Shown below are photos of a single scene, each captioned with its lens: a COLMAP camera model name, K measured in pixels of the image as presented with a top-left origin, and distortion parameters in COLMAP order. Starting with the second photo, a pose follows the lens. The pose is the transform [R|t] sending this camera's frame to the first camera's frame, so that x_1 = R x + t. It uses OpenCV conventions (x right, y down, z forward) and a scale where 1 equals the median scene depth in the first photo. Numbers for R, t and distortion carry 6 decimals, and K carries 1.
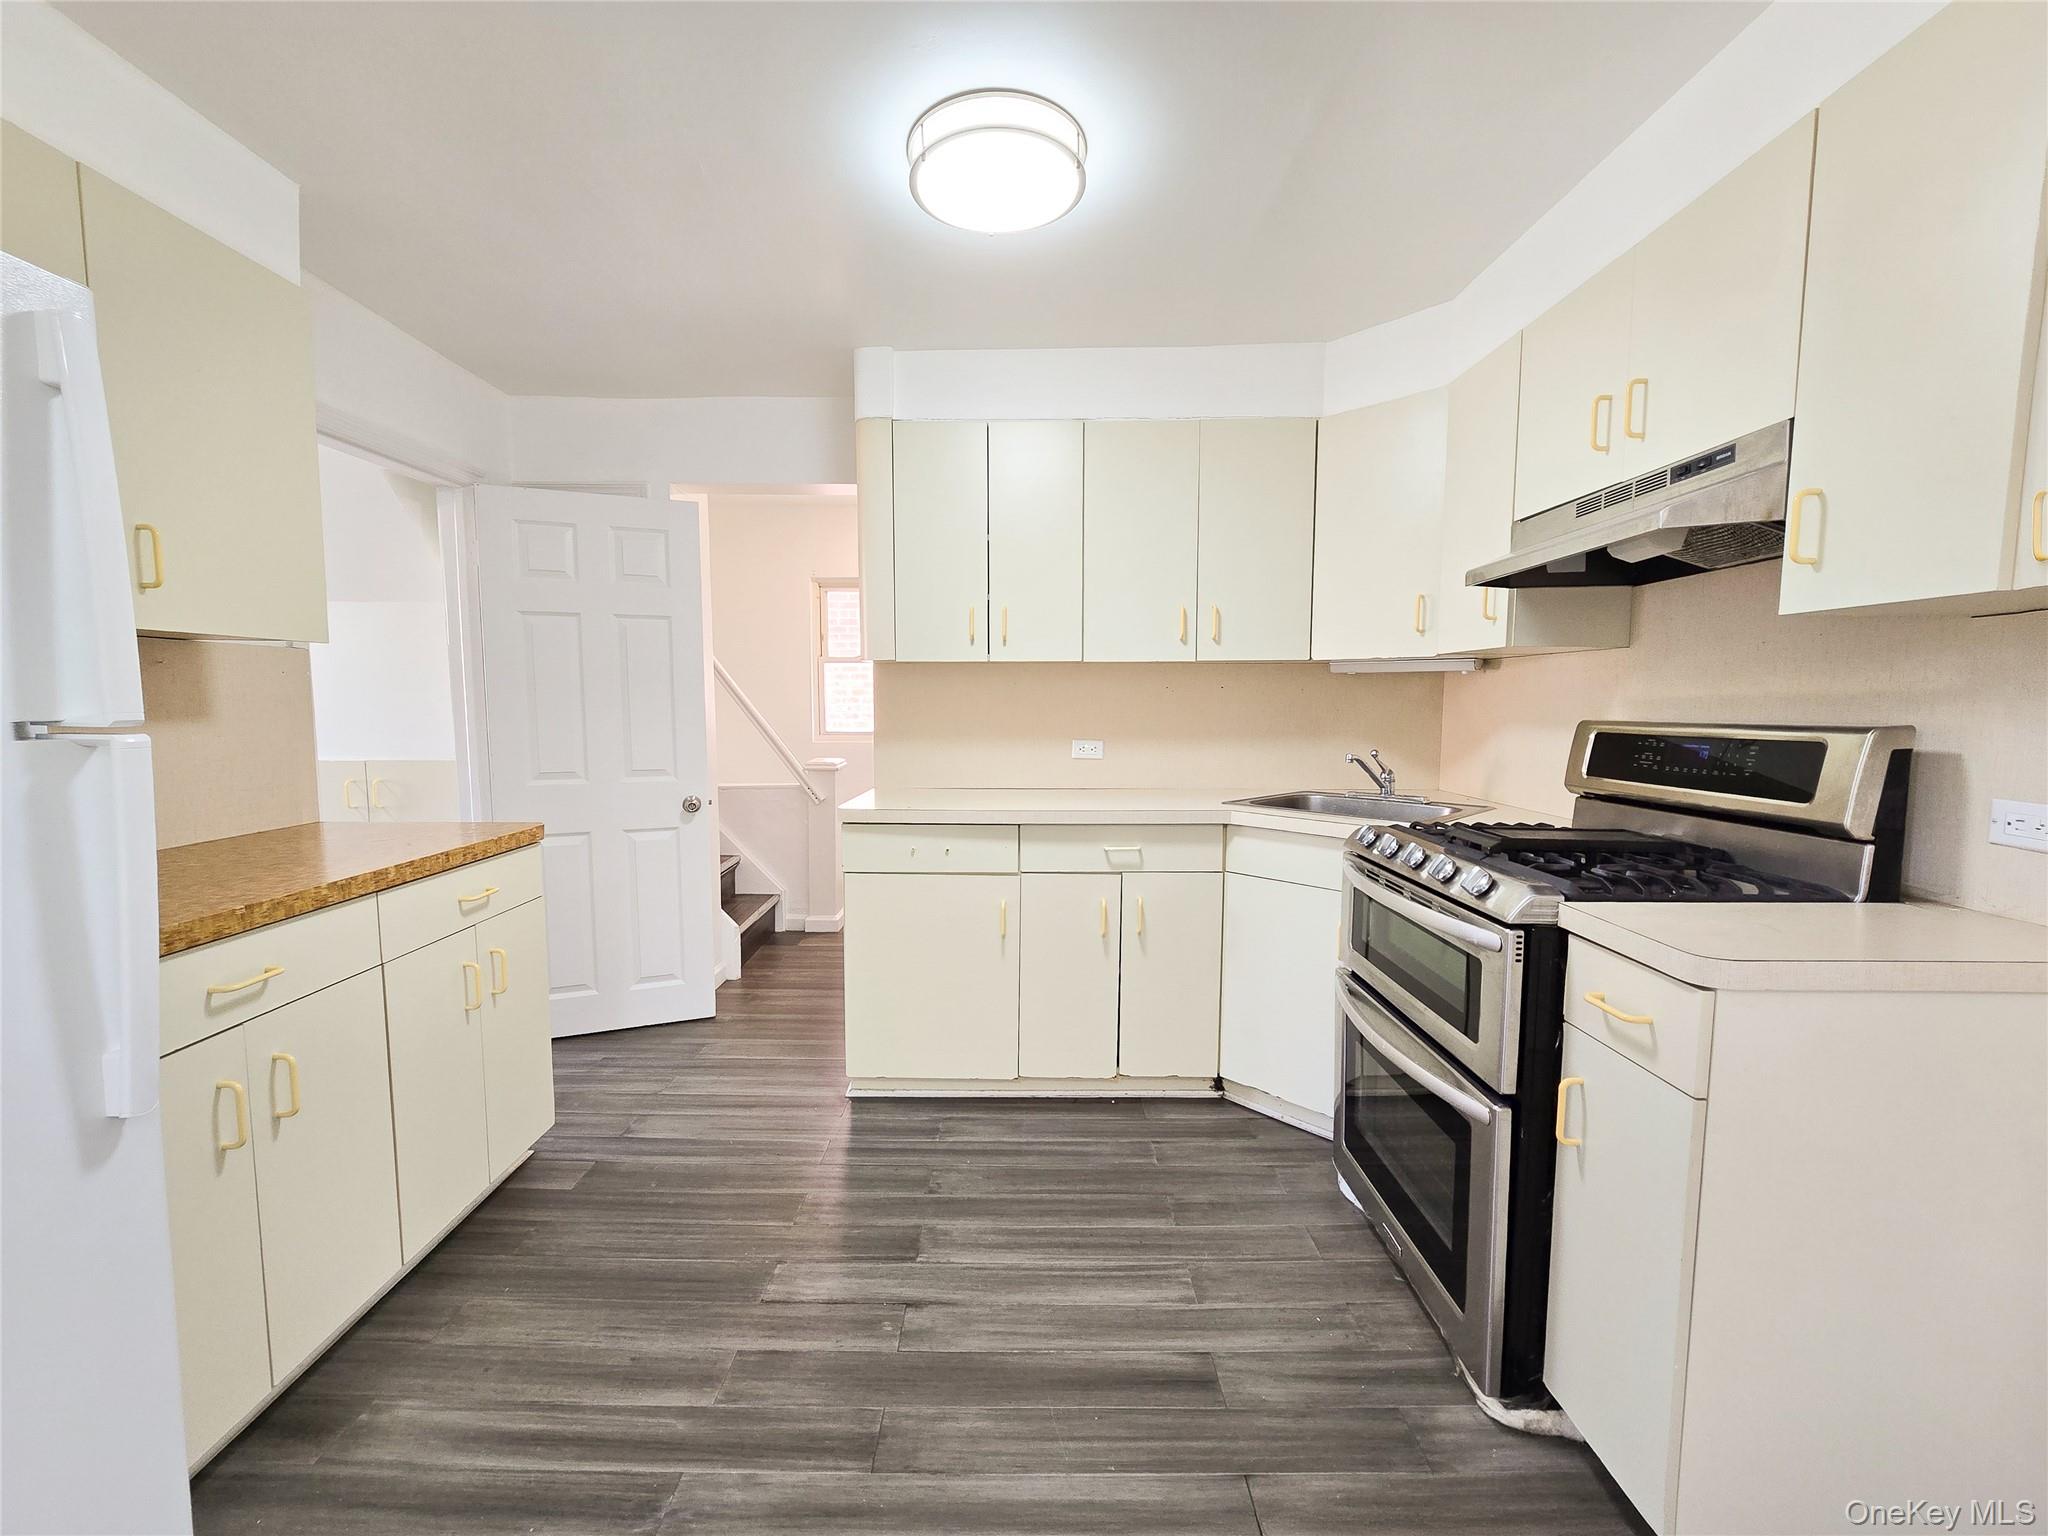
lens RADIAL K [[839.7, 0, 1022.3], [0, 839.7, 768.4], [0, 0, 1]] dist [-0.009782, 0.000305]
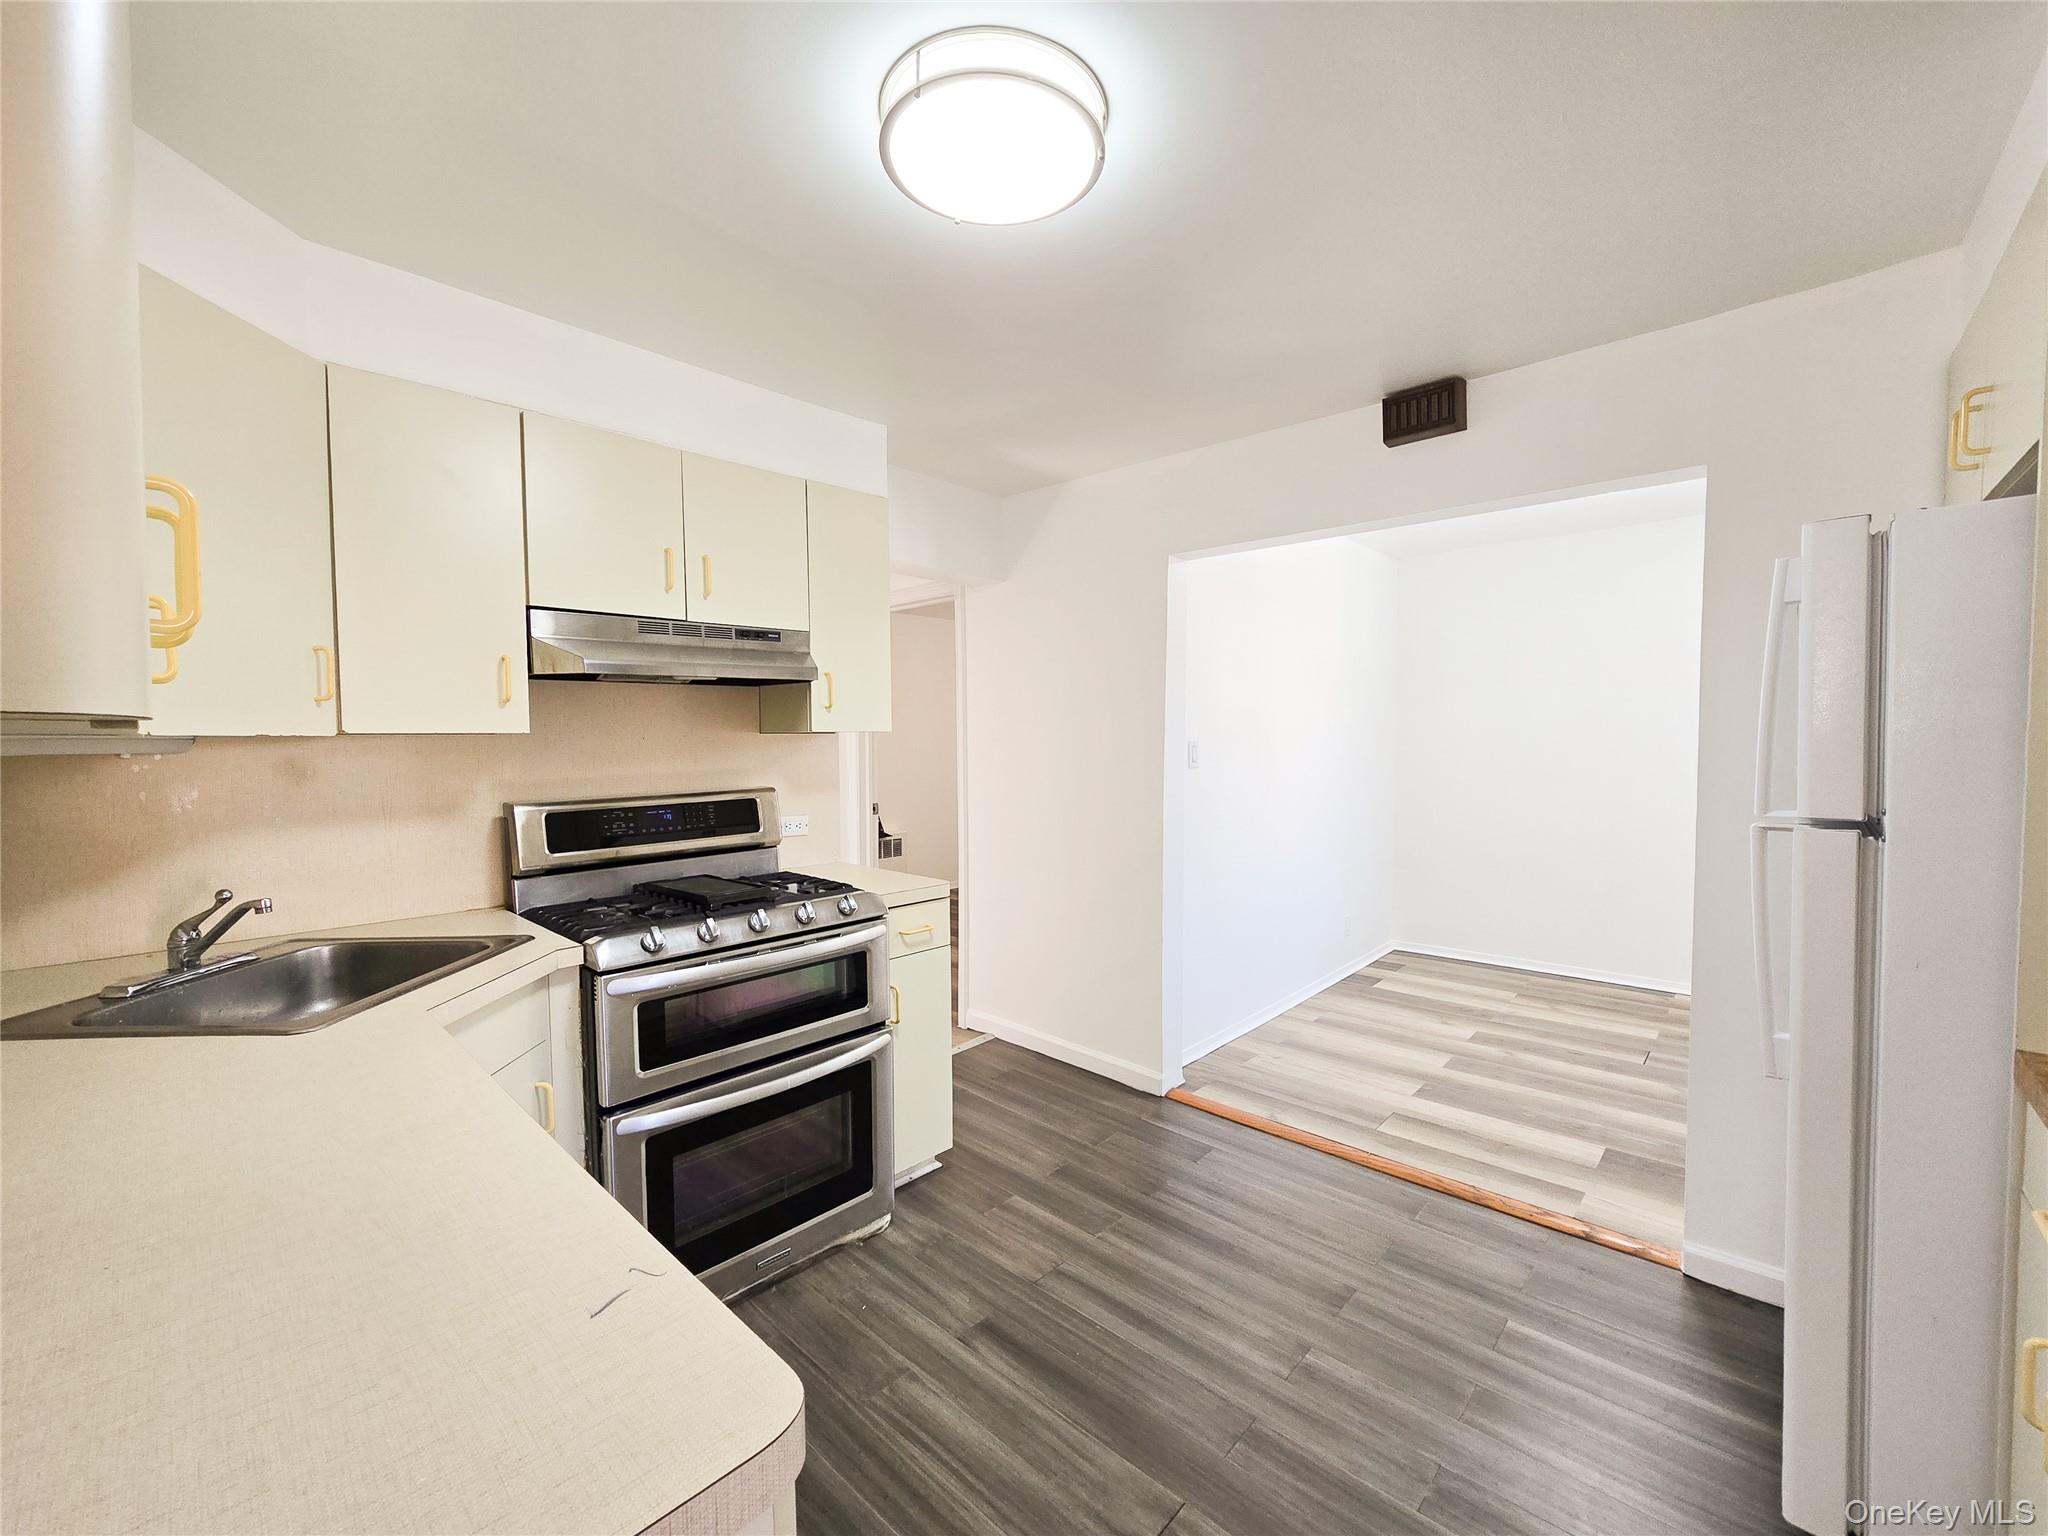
lens RADIAL K [[839.7, 0, 1015.1], [0, 839.7, 758.4], [0, 0, 1]] dist [-0.009782, 0.000305]
pose [[-0.724450, -0.017332, 0.689109, -0.643597], [0.068321, 0.992956, 0.096798, -0.227214], [-0.685933, 0.117206, -0.718163, 1.719528]]
